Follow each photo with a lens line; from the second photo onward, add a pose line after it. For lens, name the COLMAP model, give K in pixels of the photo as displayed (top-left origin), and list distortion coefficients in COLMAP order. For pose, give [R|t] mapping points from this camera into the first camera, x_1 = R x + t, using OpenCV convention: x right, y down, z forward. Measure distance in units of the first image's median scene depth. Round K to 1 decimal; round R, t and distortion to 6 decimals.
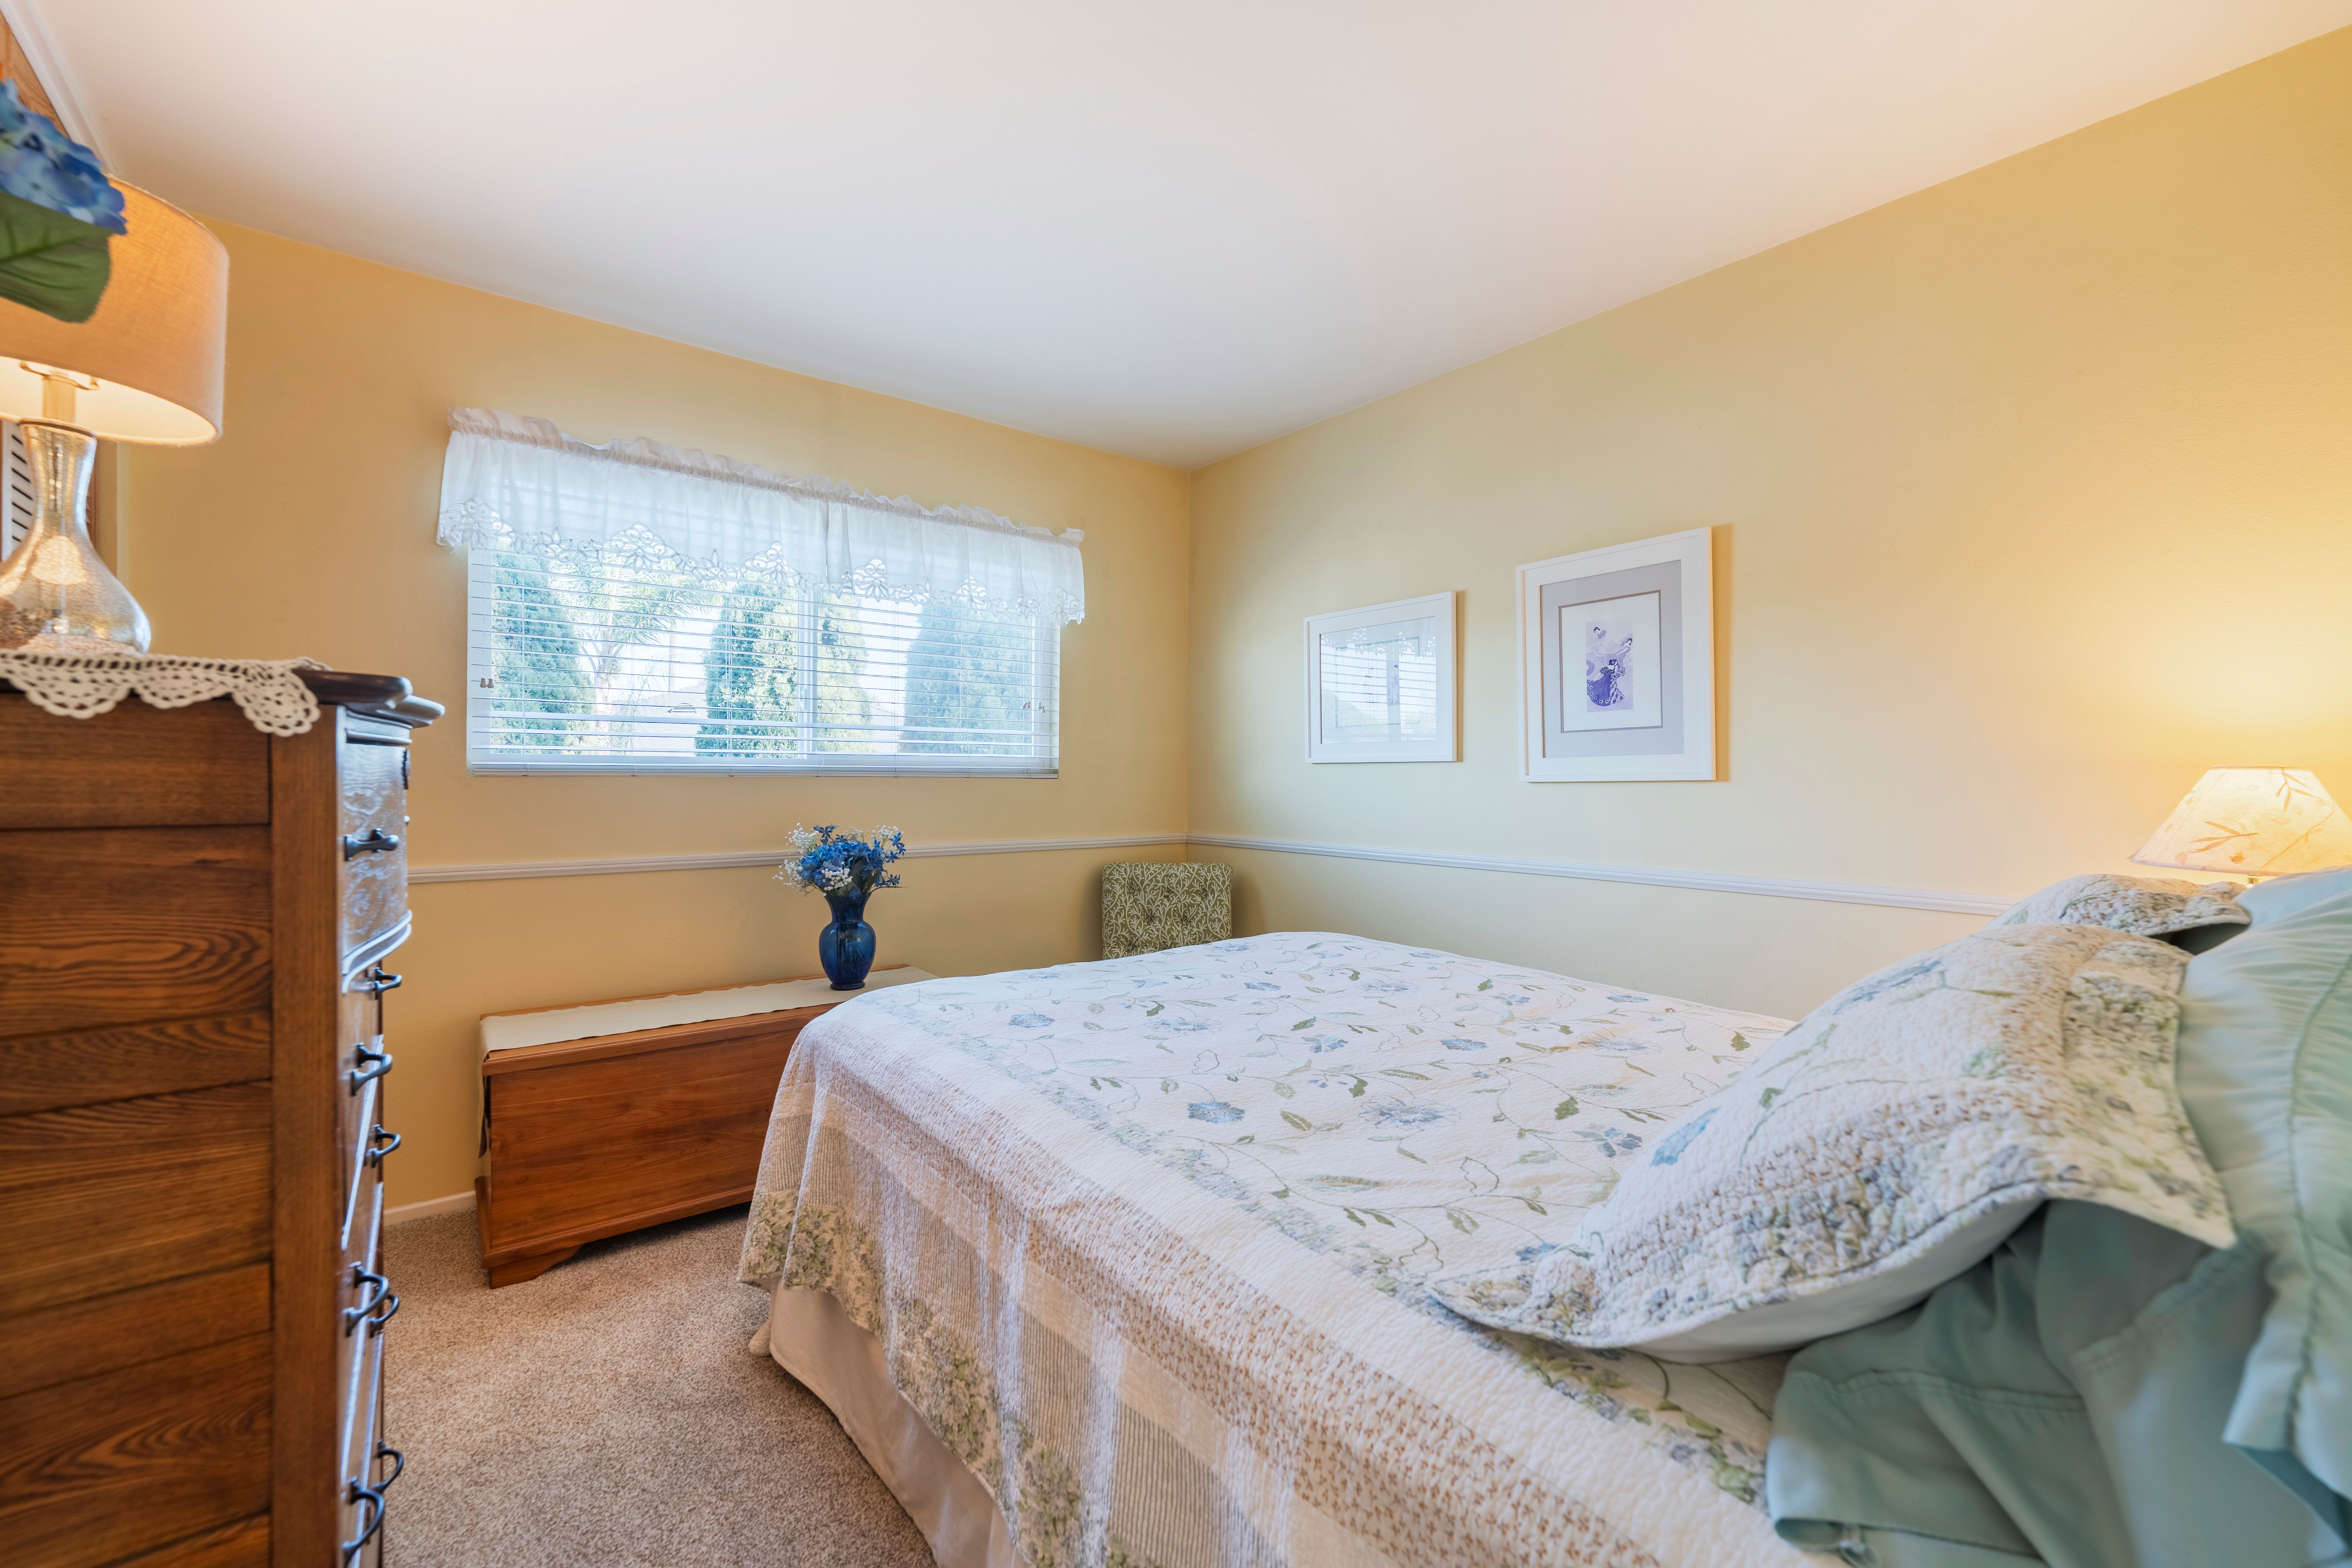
lens RADIAL K [[953.1, 0, 1174.9], [0, 953.1, 773.7], [0, 0, 1]] dist [-0.002384, -0.000767]
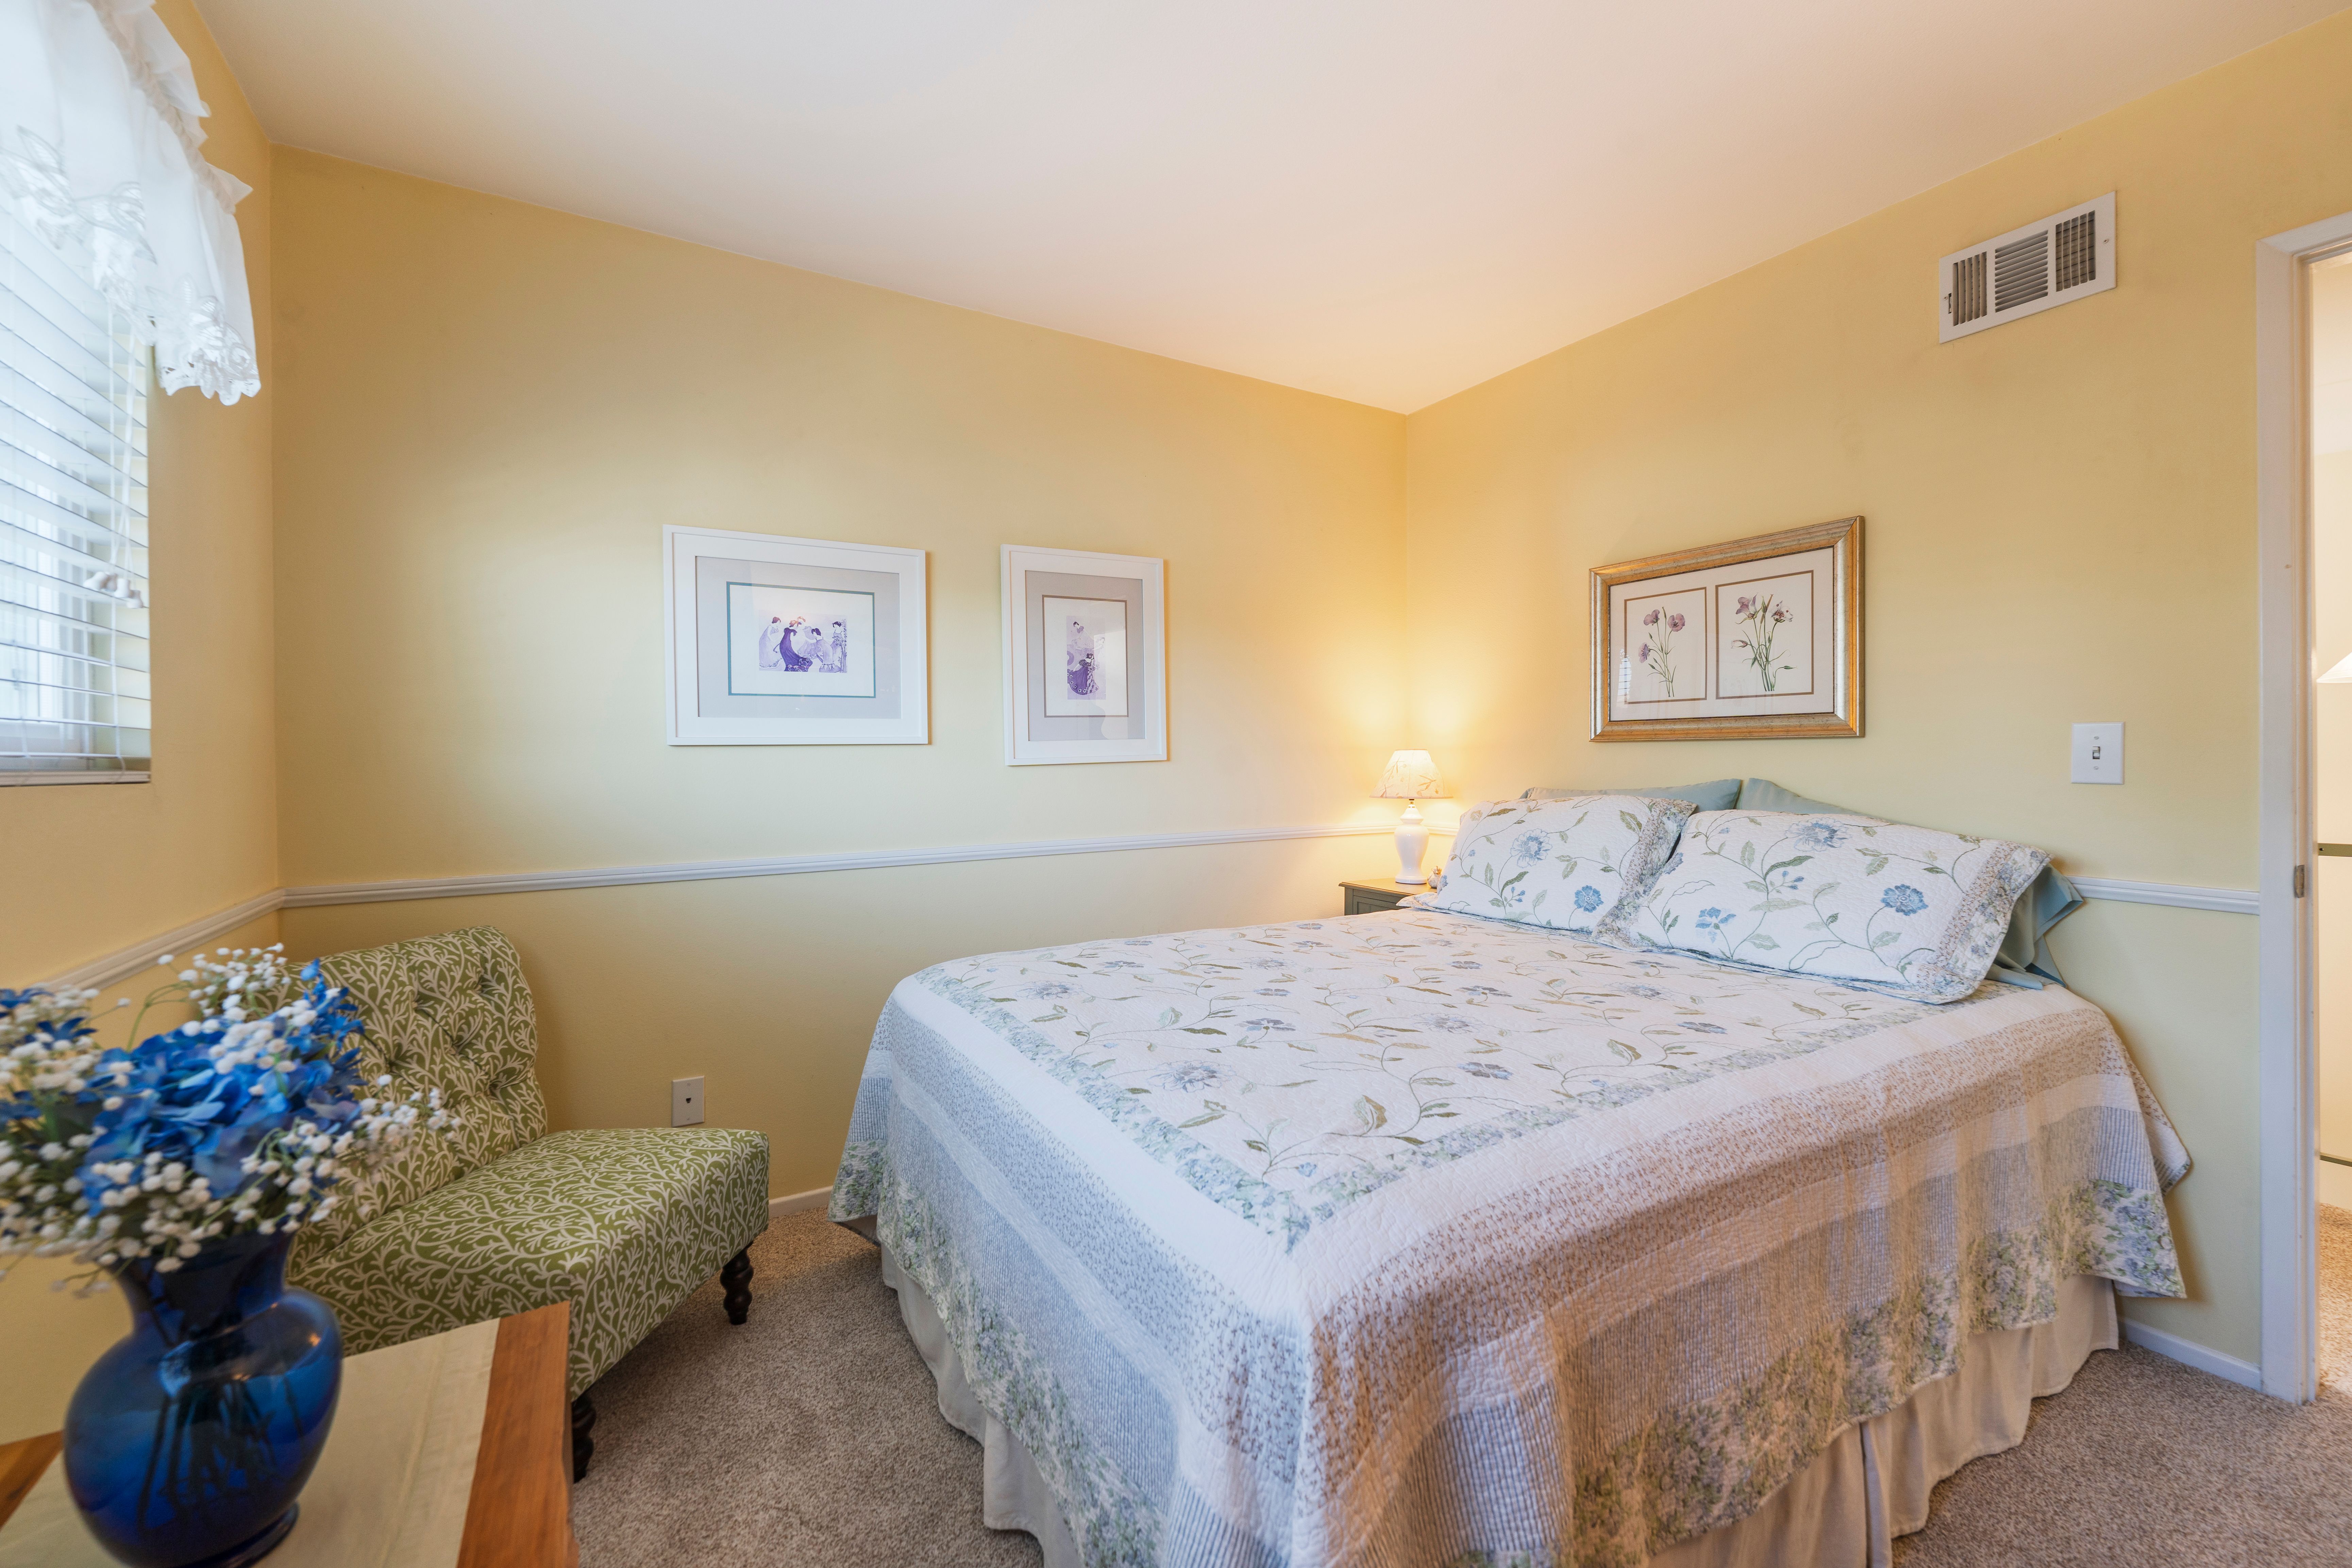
lens RADIAL K [[953.1, 0, 1174.9], [0, 953.1, 766.6], [0, 0, 1]] dist [-0.002384, -0.000767]
pose [[0.129006, -0.016504, 0.991506, -0.621310], [0.009343, 0.999837, 0.015427, -0.004019], [-0.991600, 0.007274, 0.129139, 0.745542]]
